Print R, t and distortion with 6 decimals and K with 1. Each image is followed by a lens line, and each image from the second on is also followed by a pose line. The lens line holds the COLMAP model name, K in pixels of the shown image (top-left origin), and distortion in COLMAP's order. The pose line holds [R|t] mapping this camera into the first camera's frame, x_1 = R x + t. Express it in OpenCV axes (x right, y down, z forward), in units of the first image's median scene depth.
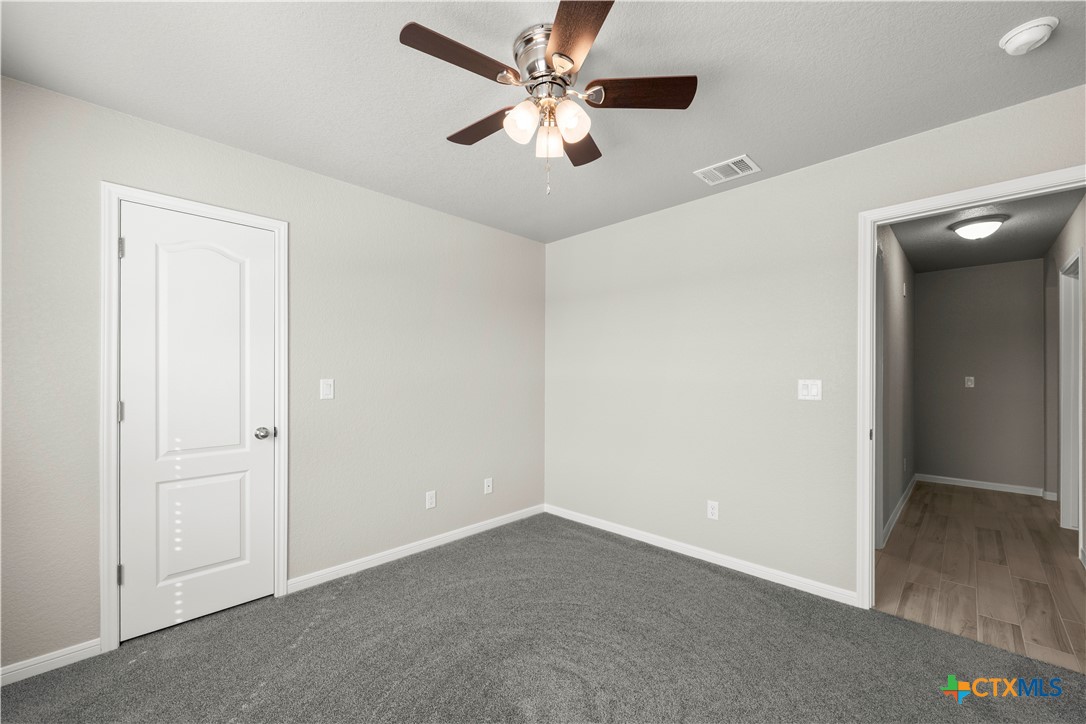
lens RADIAL K [[427.6, 0, 545.4], [0, 427.6, 368.3], [0, 0, 1]] dist [0.021304, -0.000059]
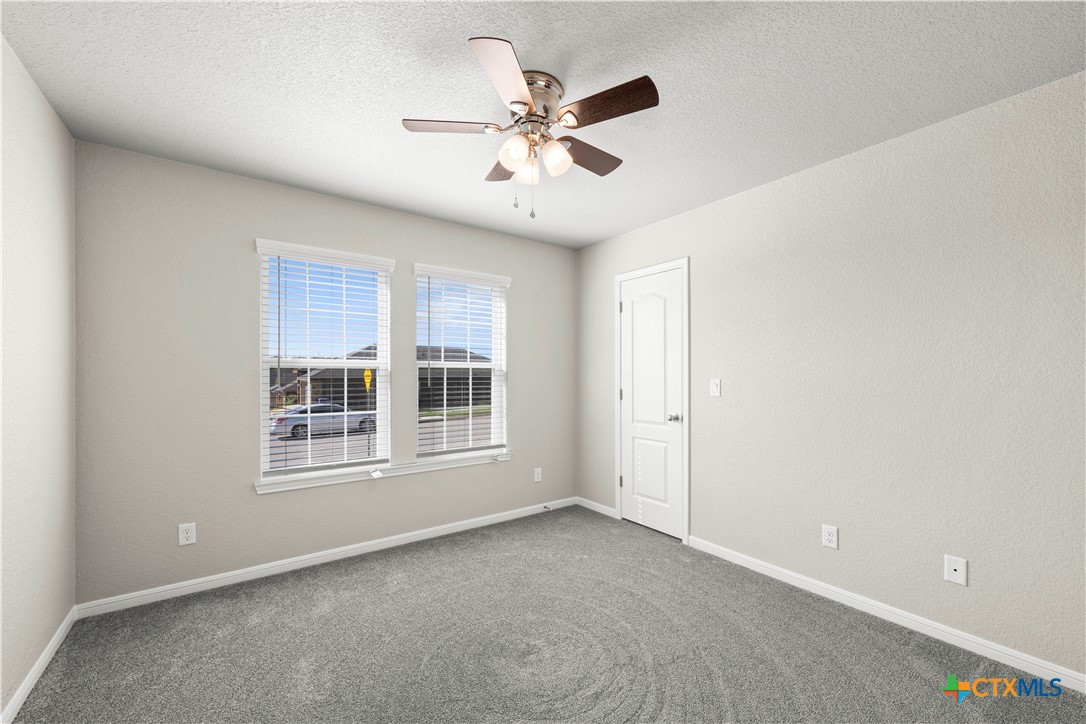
lens RADIAL K [[431.7, 0, 546.7], [0, 431.7, 370.9], [0, 0, 1]] dist [-0.000508, -0.000252]
pose [[-0.135727, -0.013343, -0.990656, 0.840086], [0.004362, 0.999892, -0.014065, 0.021153], [0.990737, -0.006230, -0.135654, 0.864160]]
